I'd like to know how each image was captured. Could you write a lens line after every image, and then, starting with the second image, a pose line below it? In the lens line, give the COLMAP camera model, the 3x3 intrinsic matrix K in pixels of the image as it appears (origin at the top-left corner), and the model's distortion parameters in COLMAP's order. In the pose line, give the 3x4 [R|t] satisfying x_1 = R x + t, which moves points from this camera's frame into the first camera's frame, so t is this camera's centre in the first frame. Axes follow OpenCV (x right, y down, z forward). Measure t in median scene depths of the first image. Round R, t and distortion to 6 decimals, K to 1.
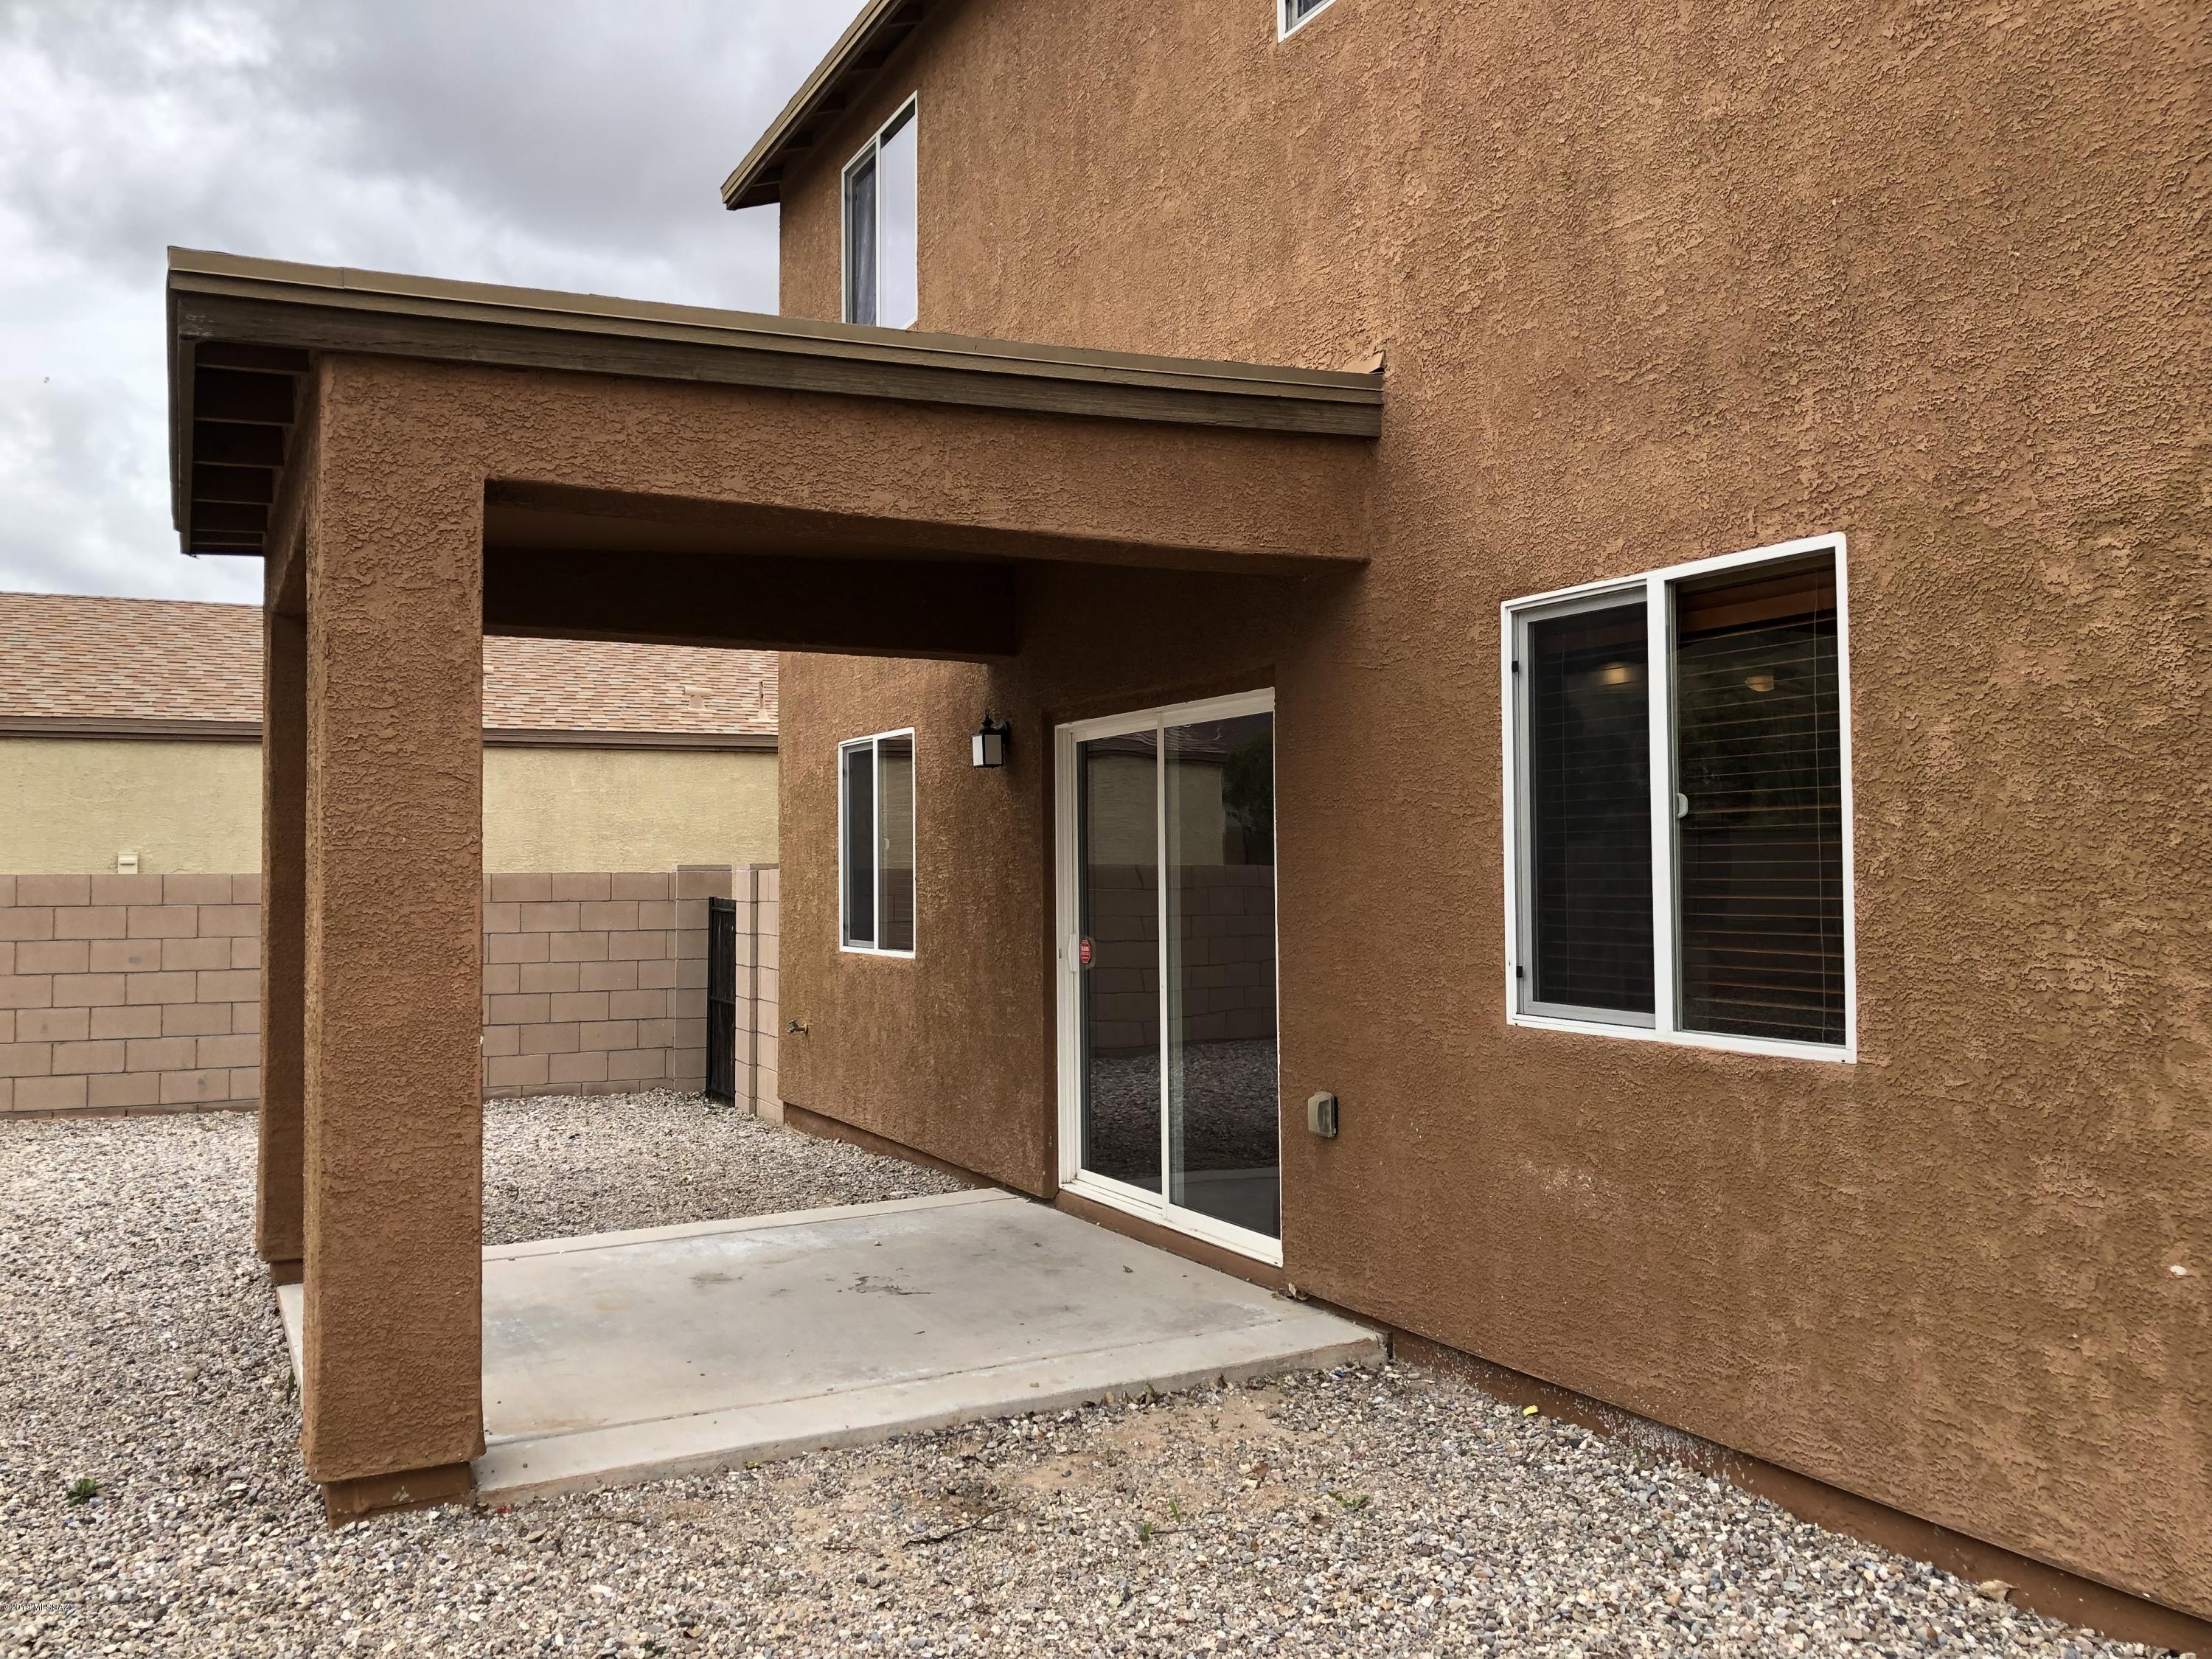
lens RADIAL K [[1953.9, 0, 973.4], [0, 1953.9, 787.9], [0, 0, 1]] dist [0.098431, -0.321802]
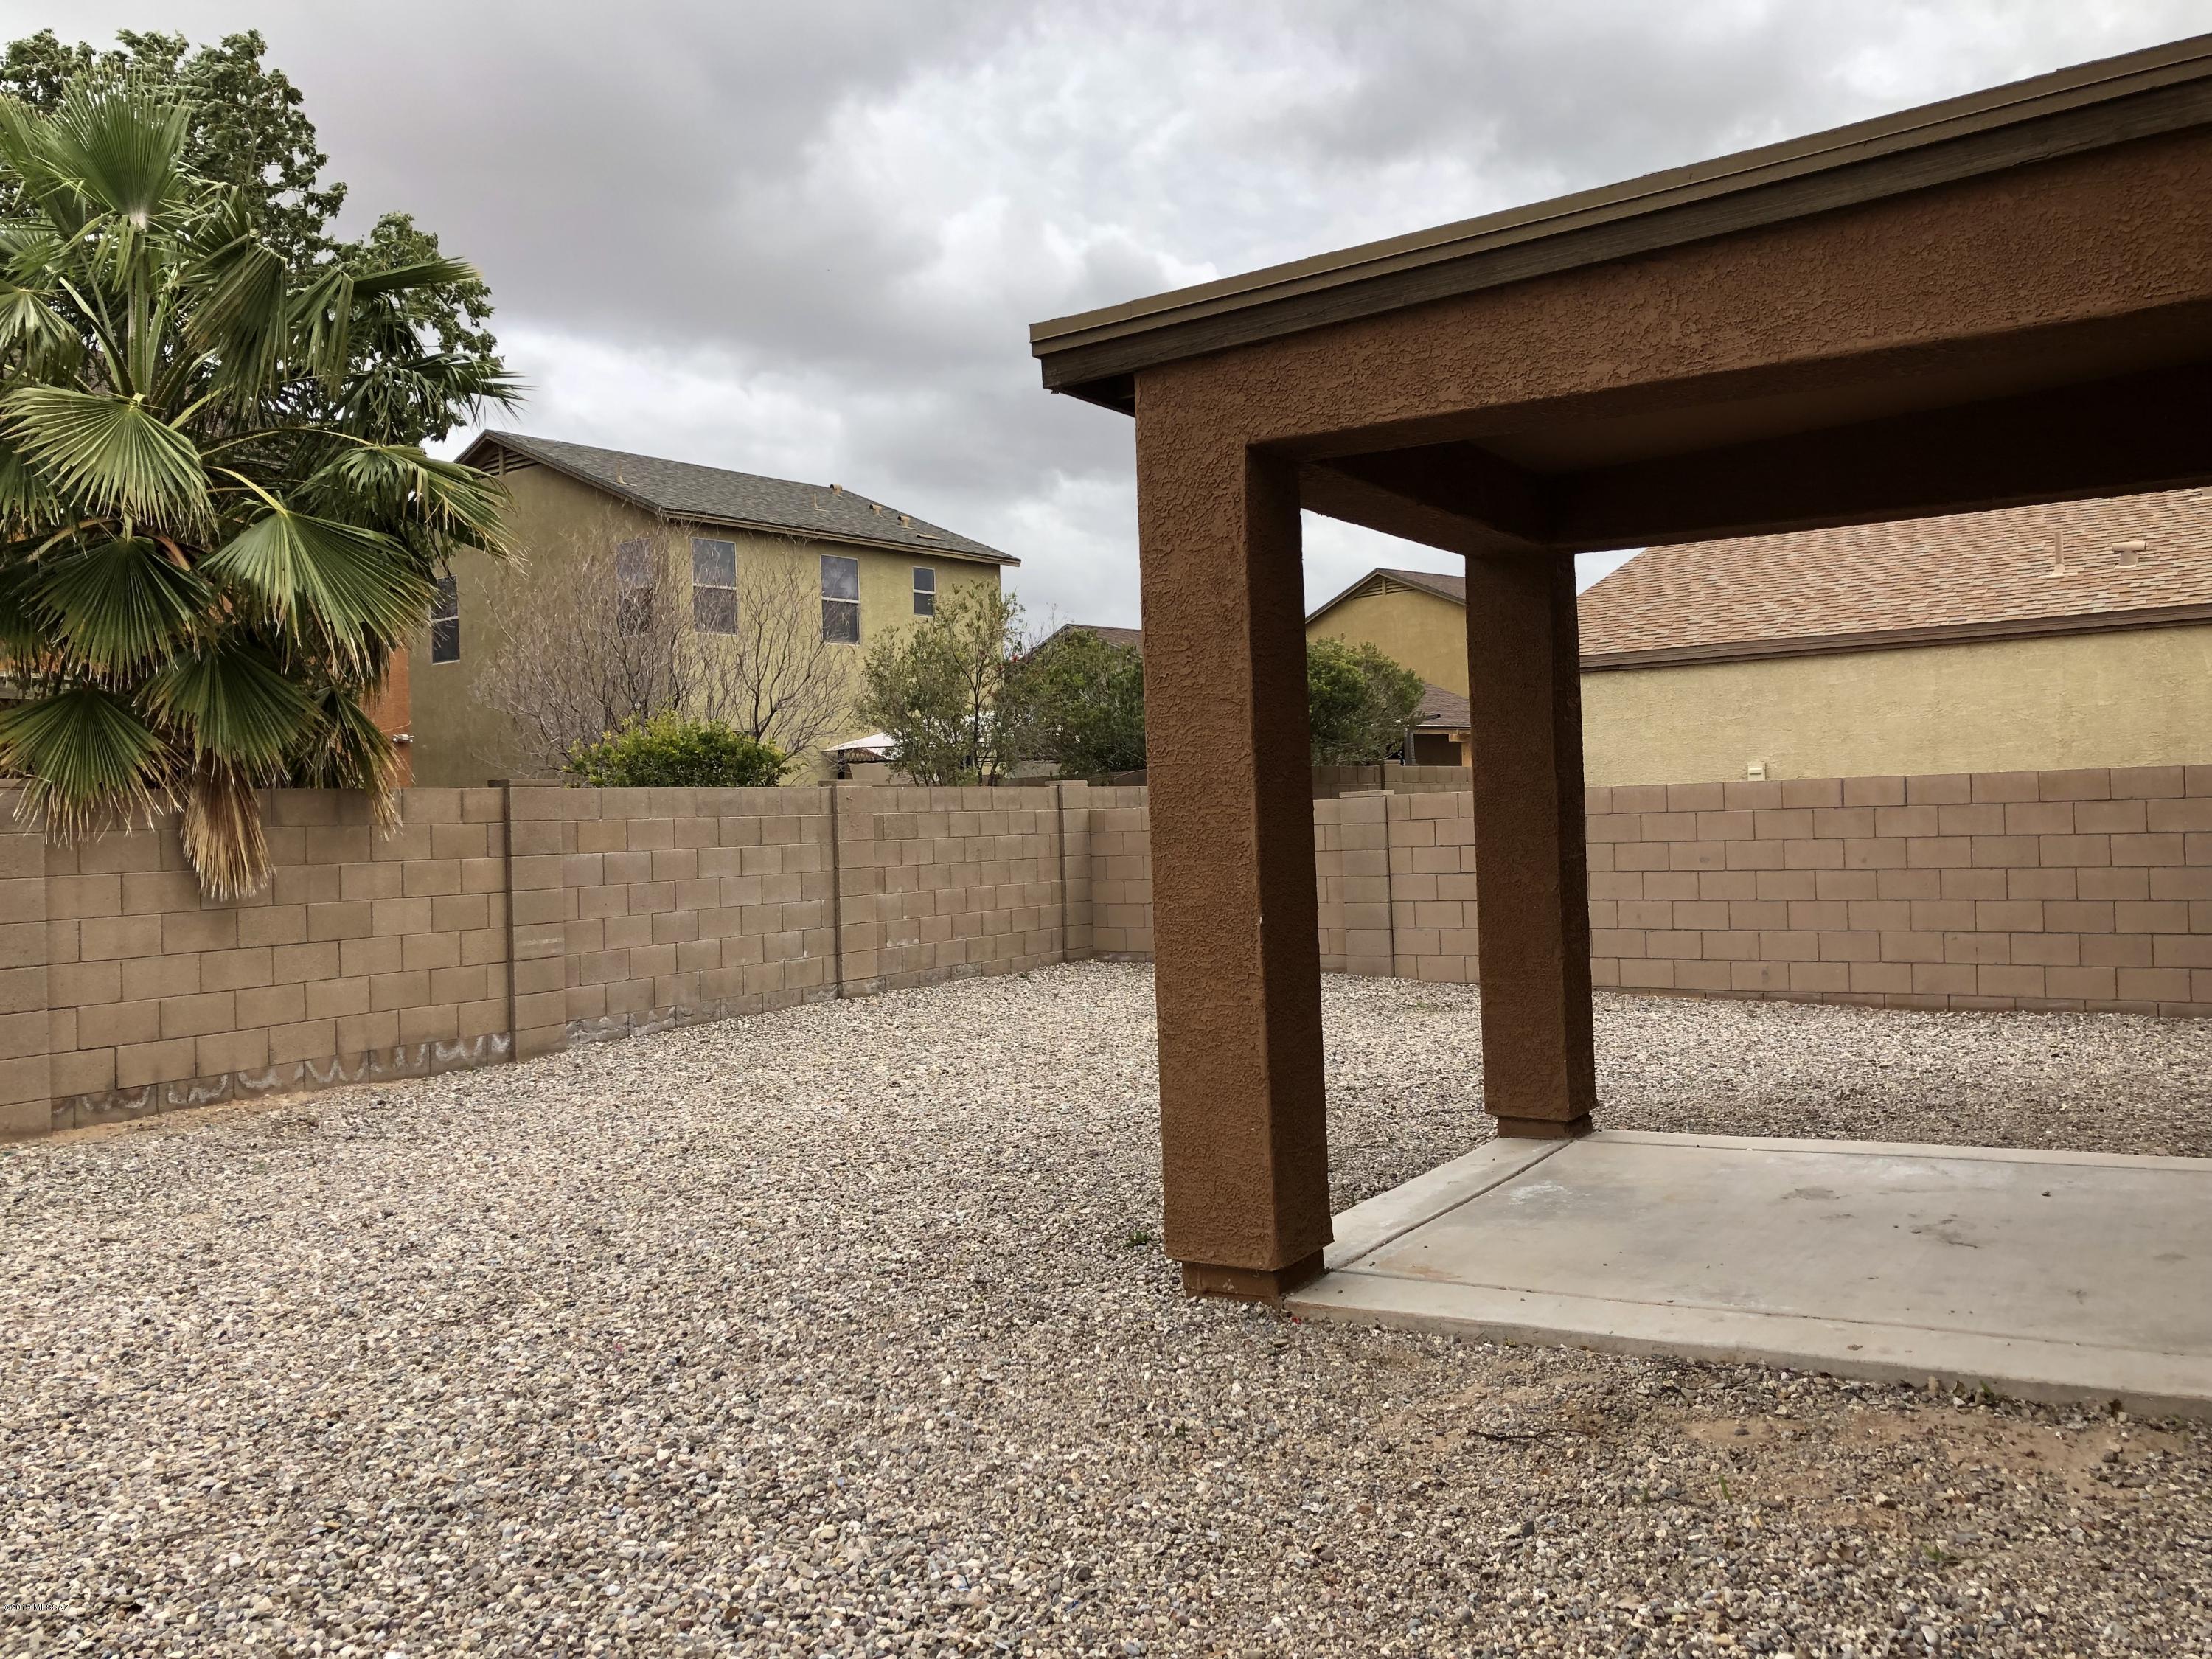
lens RADIAL K [[1843.8, 0, 1063.0], [0, 1843.8, 824.5], [0, 0, 1]] dist [0.052024, -0.076388]
pose [[0.484904, -0.009671, -0.874514, 0.606690], [0.066543, 0.997448, 0.025866, 0.029961], [0.872032, -0.070736, 0.484310, 0.327195]]
